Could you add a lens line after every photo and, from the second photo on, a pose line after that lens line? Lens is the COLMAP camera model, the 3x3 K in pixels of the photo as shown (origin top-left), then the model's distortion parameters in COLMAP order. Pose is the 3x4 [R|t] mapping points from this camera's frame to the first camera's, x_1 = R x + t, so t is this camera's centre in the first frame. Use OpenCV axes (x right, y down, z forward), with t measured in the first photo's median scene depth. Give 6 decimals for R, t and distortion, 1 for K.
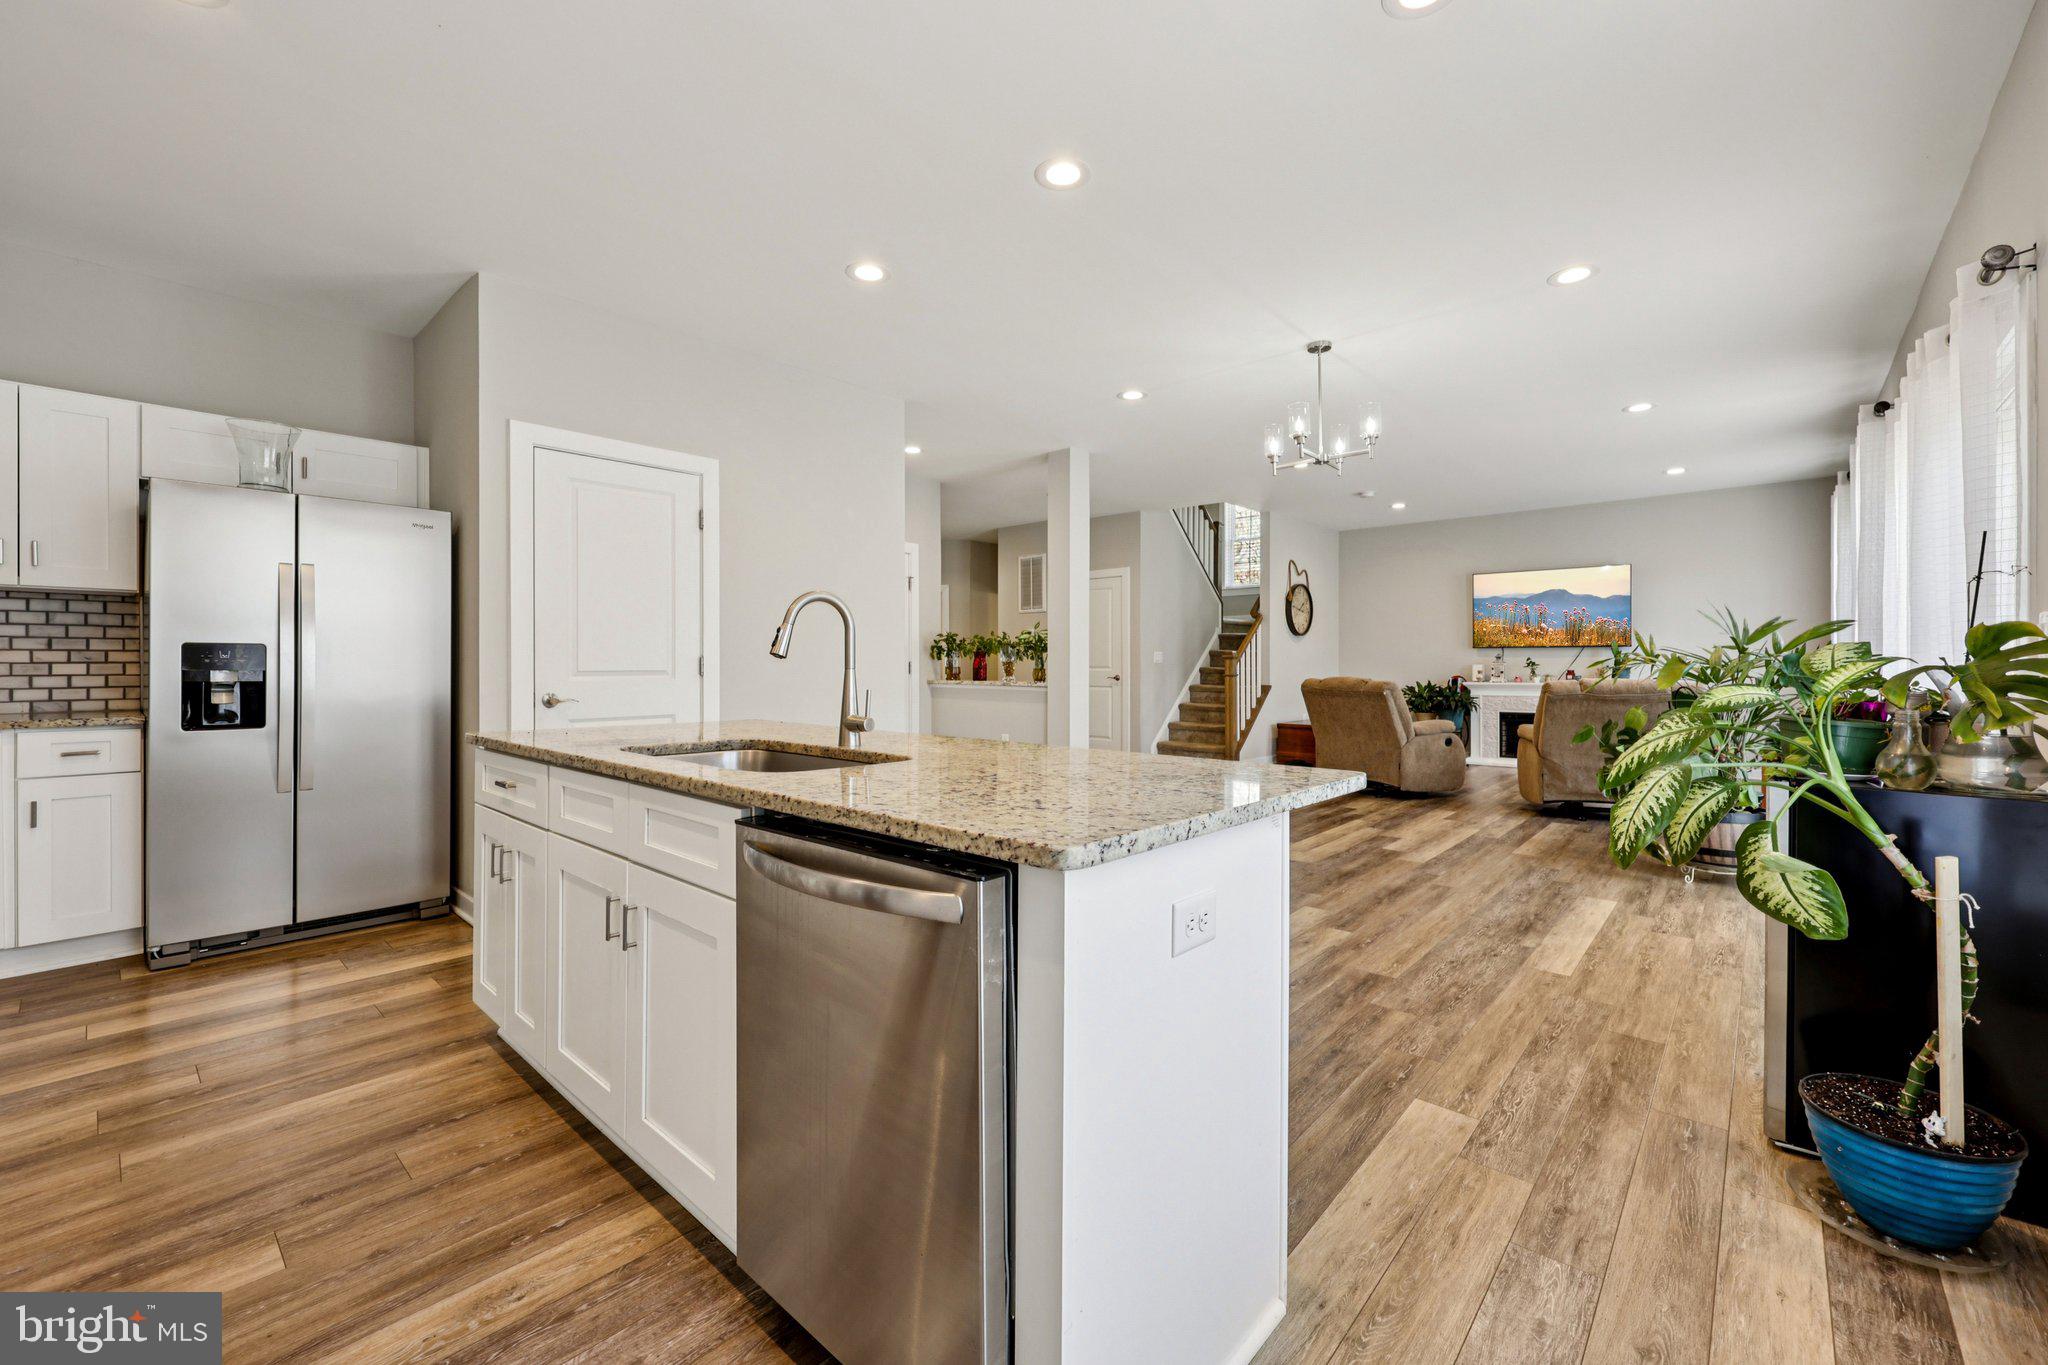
lens RADIAL K [[832.8, 0, 1025.3], [0, 832.8, 668.8], [0, 0, 1]] dist [0.001035, 0.000343]
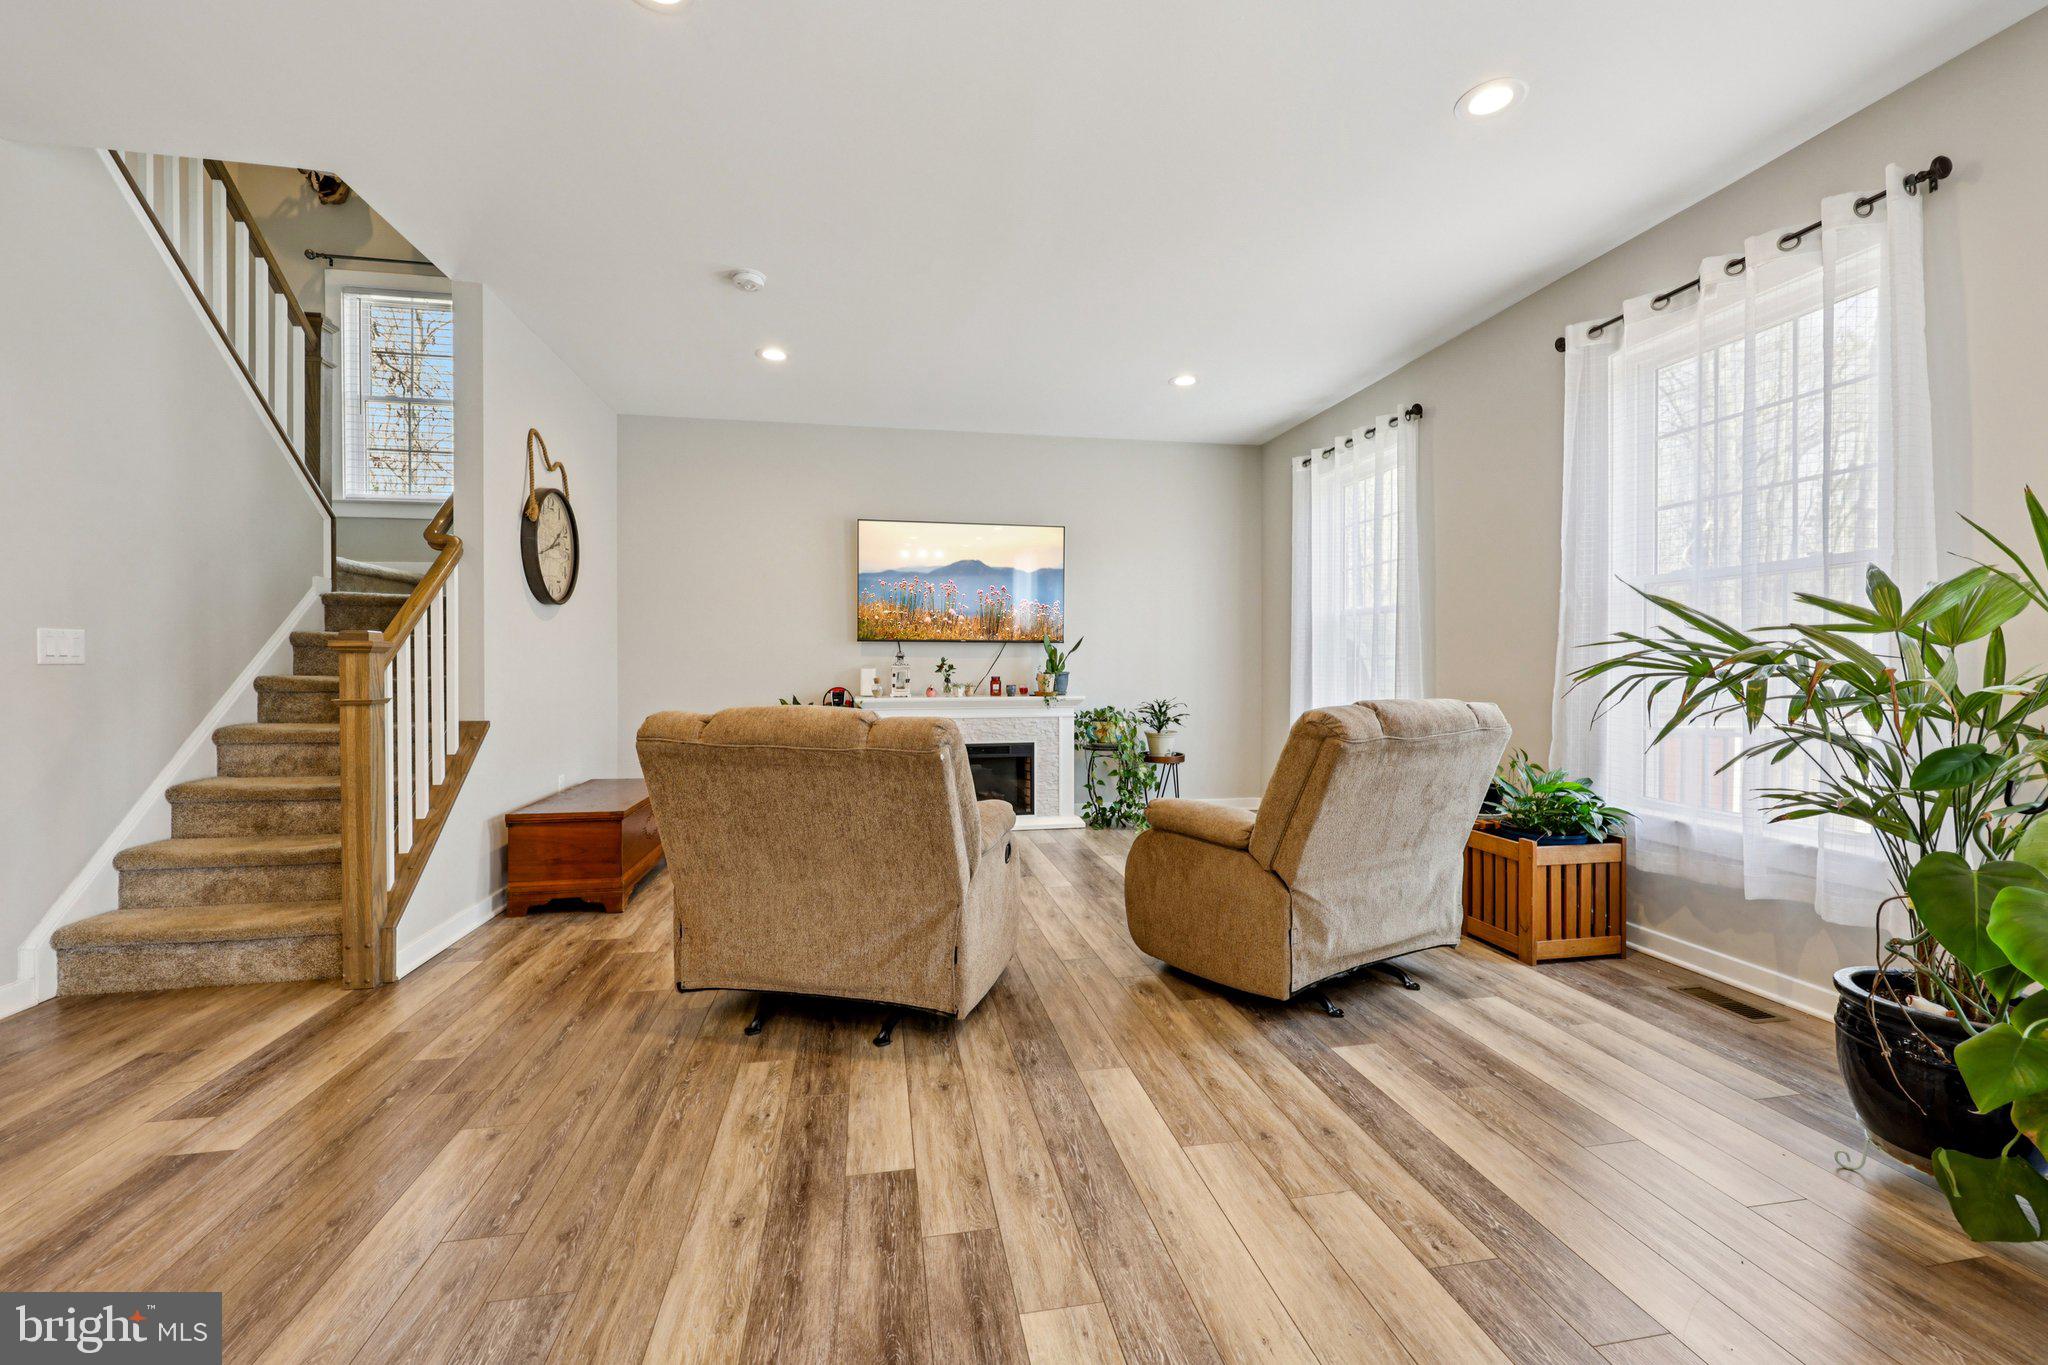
lens RADIAL K [[832.8, 0, 1025.3], [0, 832.8, 668.8], [0, 0, 1]] dist [0.001035, 0.000343]
pose [[0.605999, -0.000701, 0.795465, 0.130542], [0.003895, 0.999990, -0.002087, -0.003284], [-0.795456, 0.004363, 0.605996, 0.539361]]
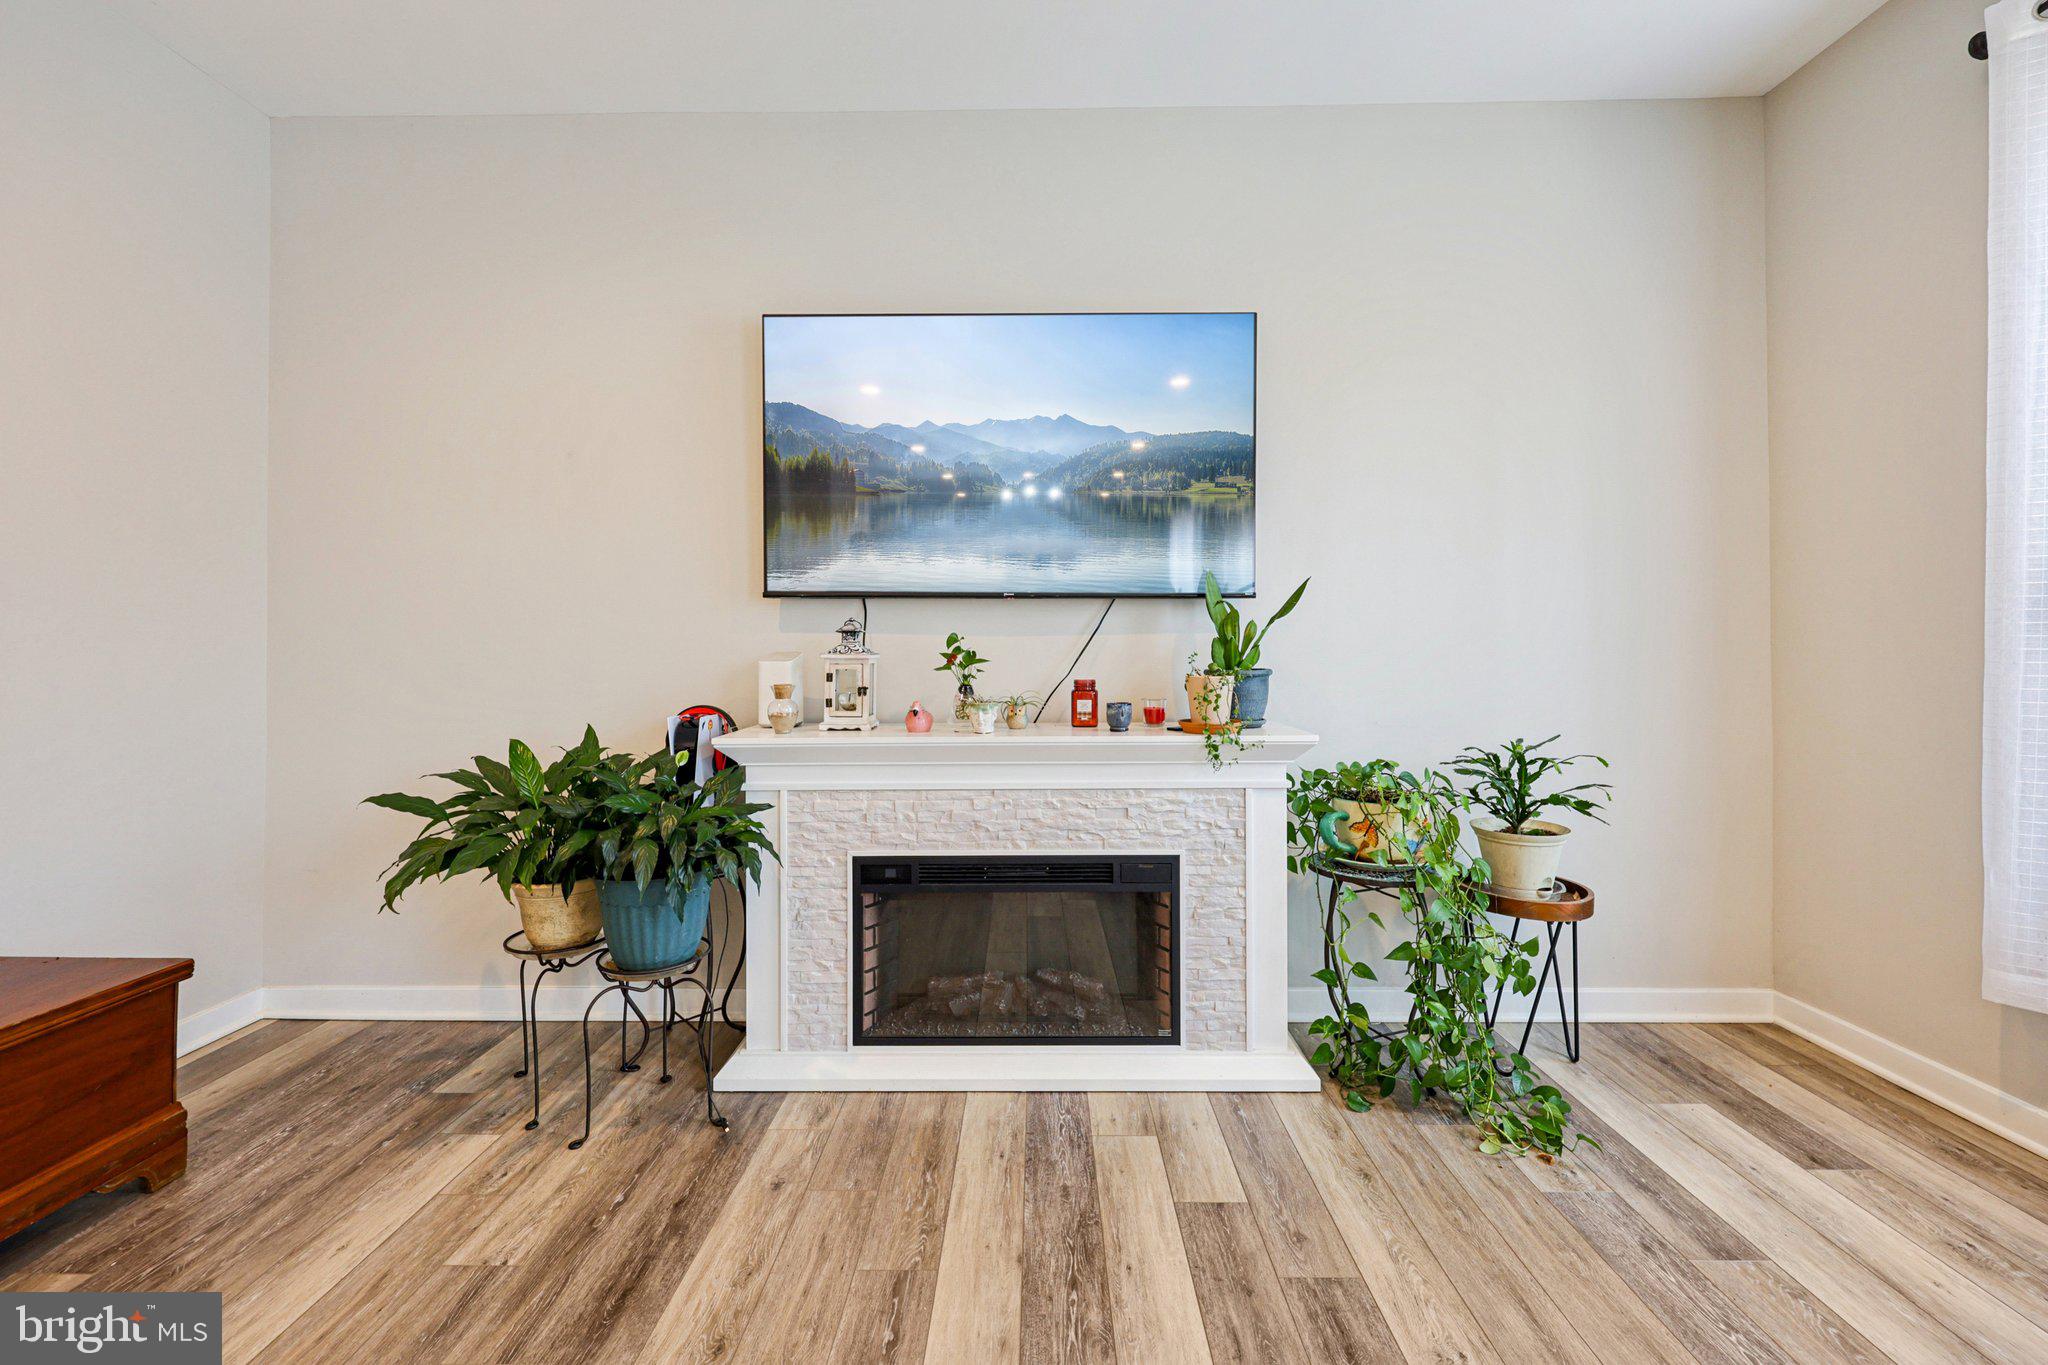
lens RADIAL K [[832.8, 0, 1025.3], [0, 832.8, 668.8], [0, 0, 1]] dist [0.001035, 0.000343]
pose [[0.743342, -0.008504, 0.668857, 0.426981], [0.003813, 0.999957, 0.008476, -0.004732], [-0.668900, -0.003750, 0.743343, 0.755991]]
